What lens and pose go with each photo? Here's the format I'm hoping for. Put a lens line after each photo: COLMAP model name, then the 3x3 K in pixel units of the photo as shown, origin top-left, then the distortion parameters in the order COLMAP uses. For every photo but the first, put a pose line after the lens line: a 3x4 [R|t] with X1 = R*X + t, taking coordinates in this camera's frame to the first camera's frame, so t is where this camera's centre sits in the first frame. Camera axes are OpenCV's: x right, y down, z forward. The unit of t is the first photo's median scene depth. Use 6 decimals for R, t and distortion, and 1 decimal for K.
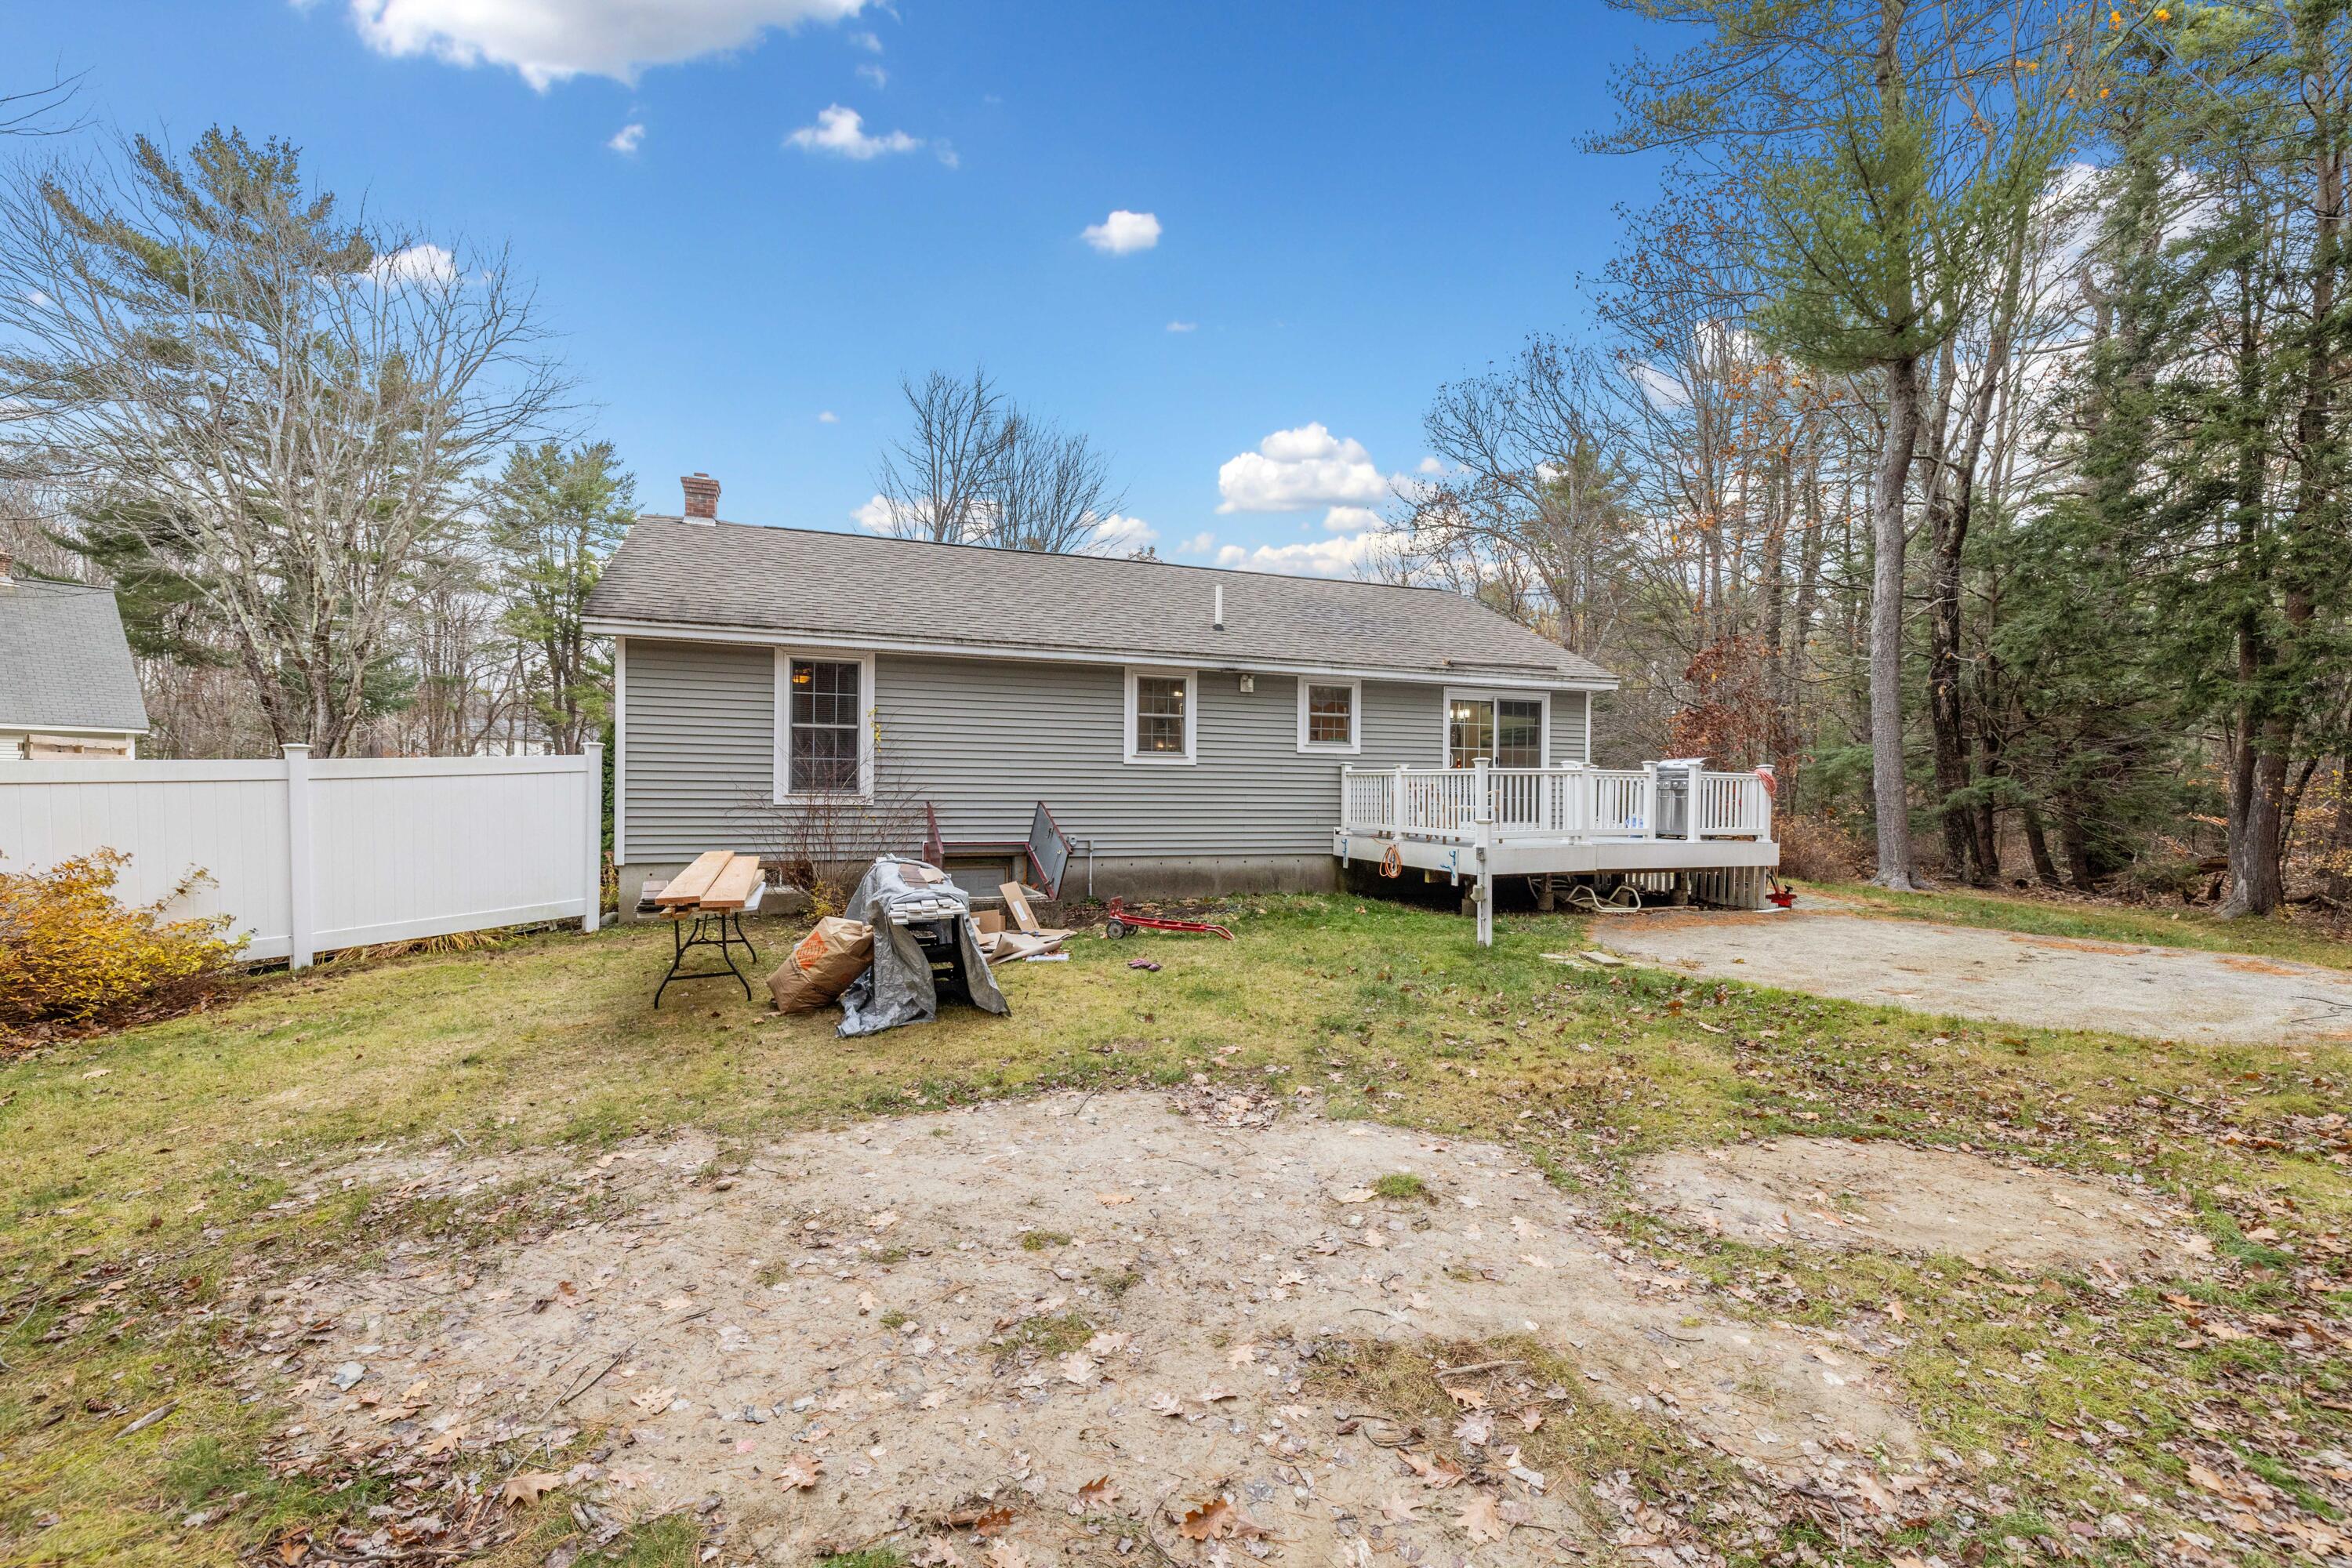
lens RADIAL K [[1000.5, 0, 1176.0], [0, 1000.5, 784.0], [0, 0, 1]] dist [-0.000526, 0.000369]
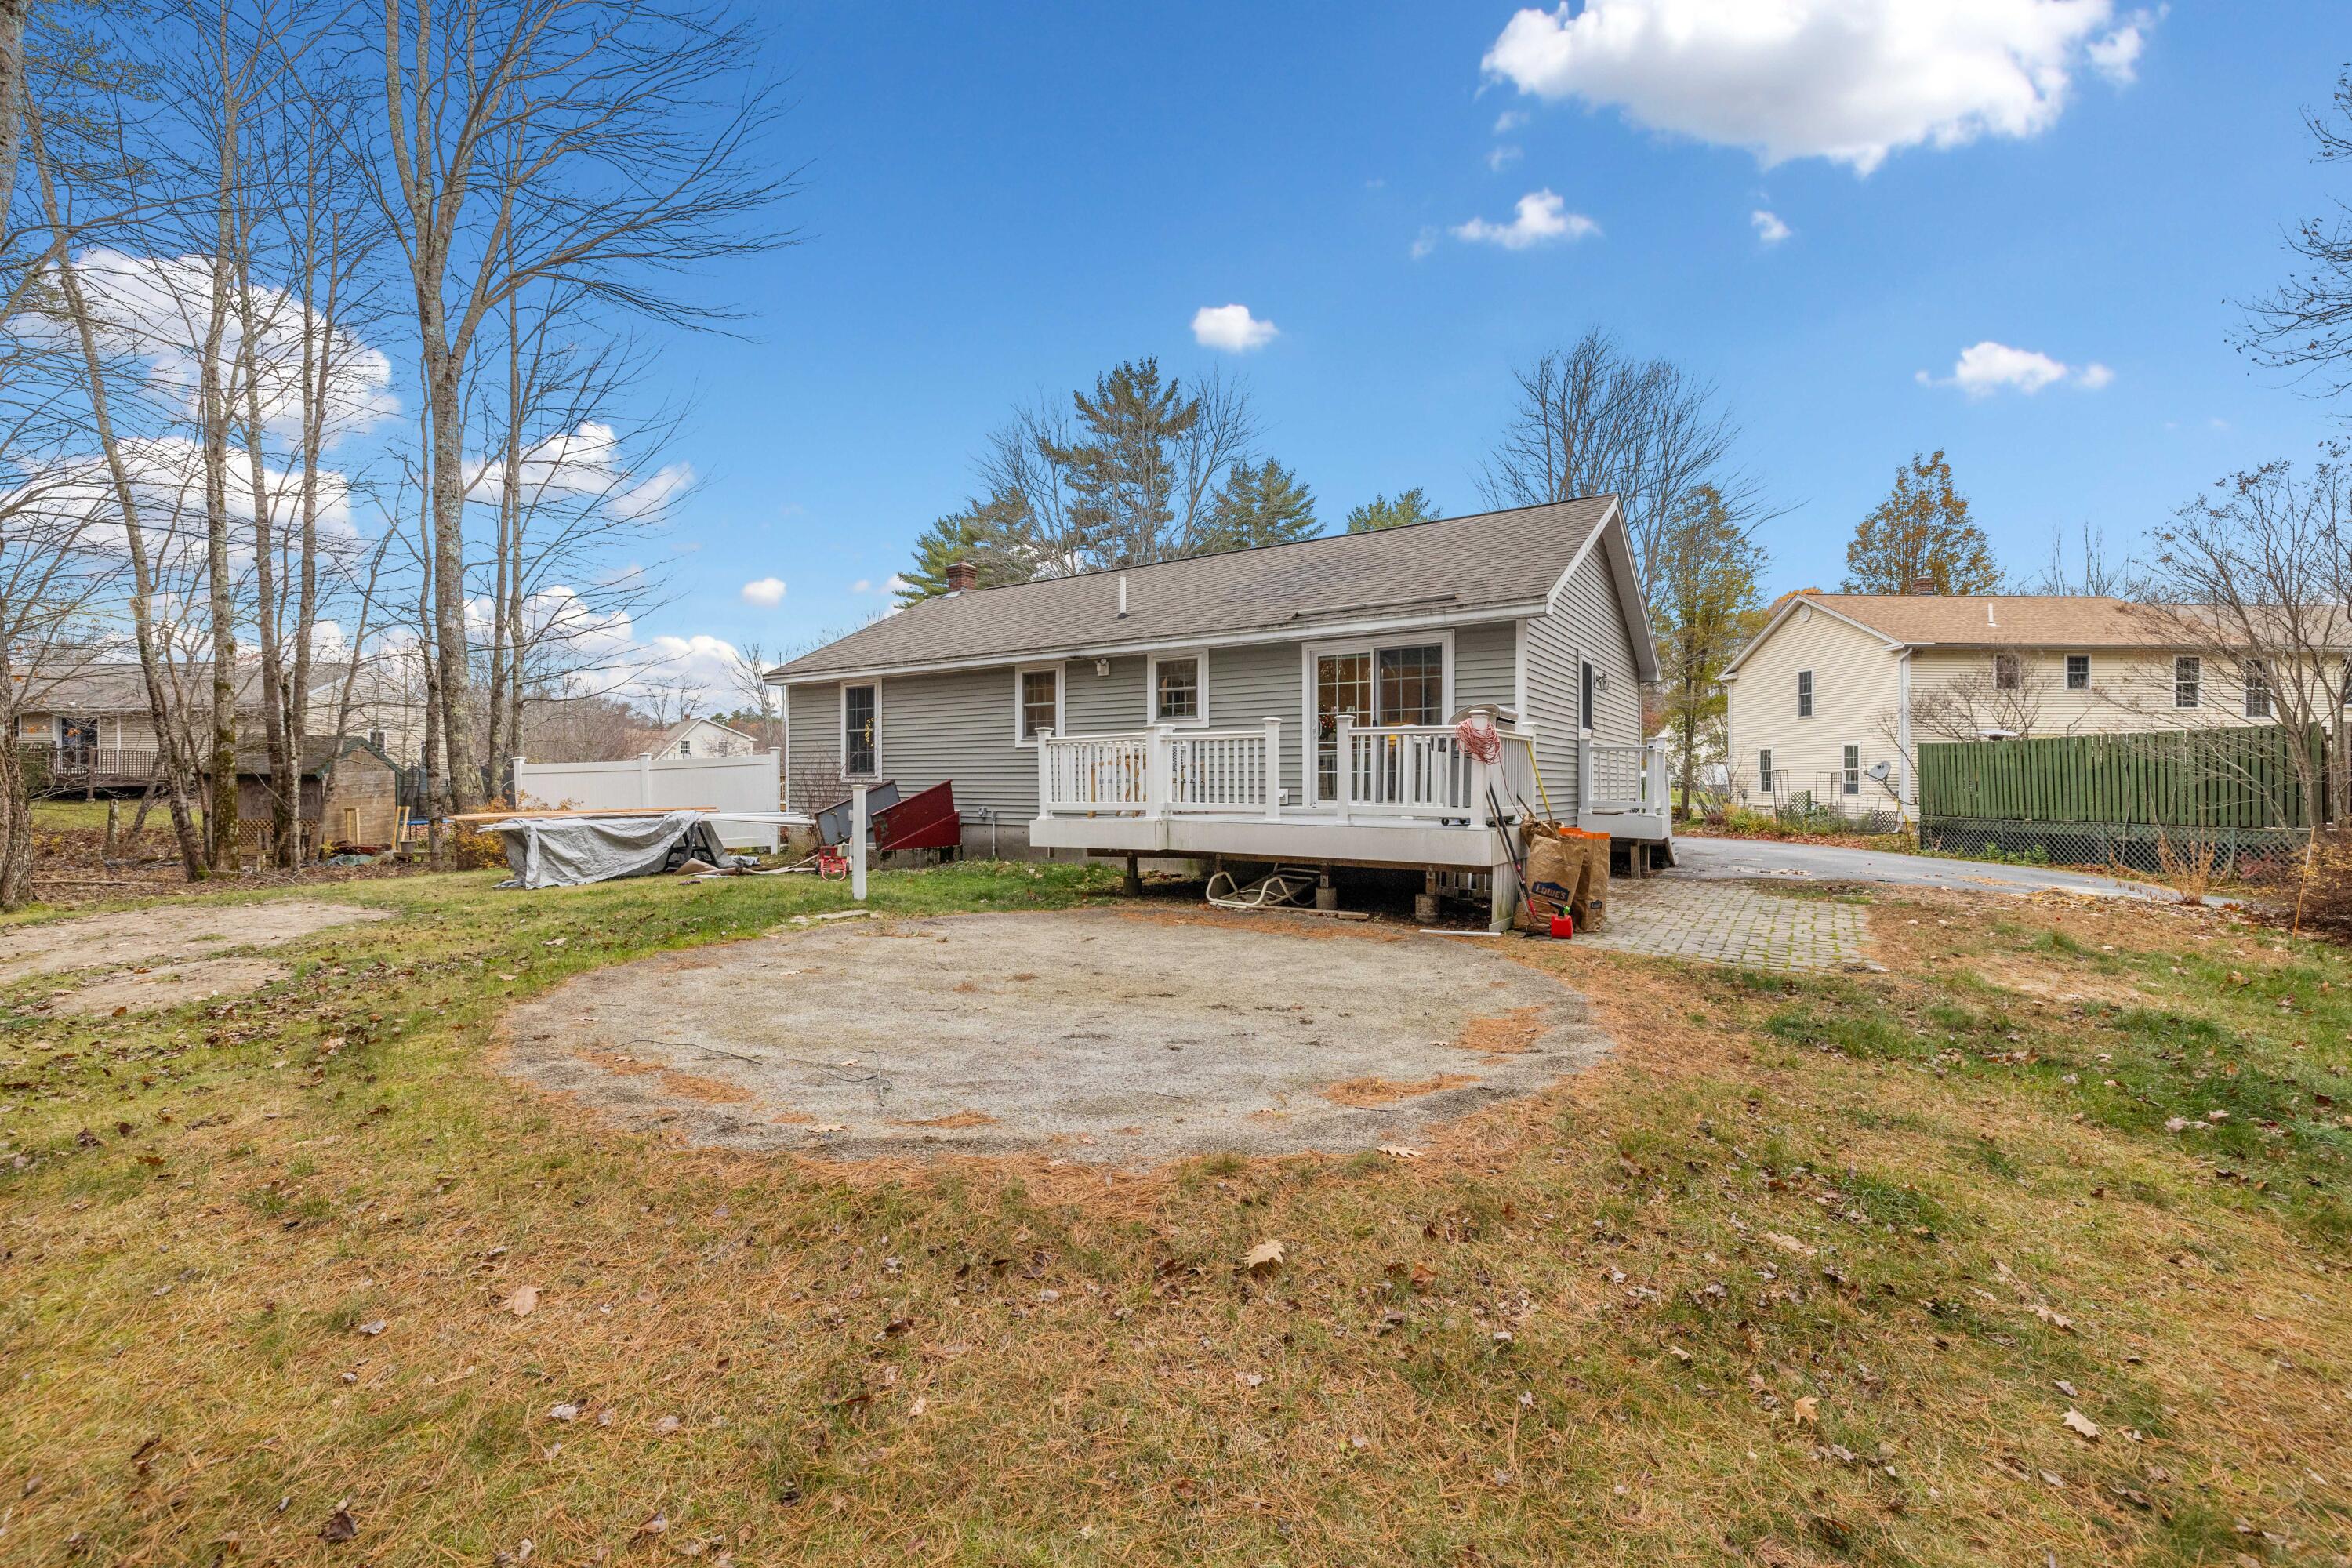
lens RADIAL K [[1000.5, 0, 1176.0], [0, 1000.5, 784.0], [0, 0, 1]] dist [-0.000526, 0.000369]
pose [[0.568961, -0.008284, -0.822323, 0.980152], [0.006946, 0.999962, -0.005267, 0.029193], [0.822336, -0.002715, 0.568996, 0.455497]]
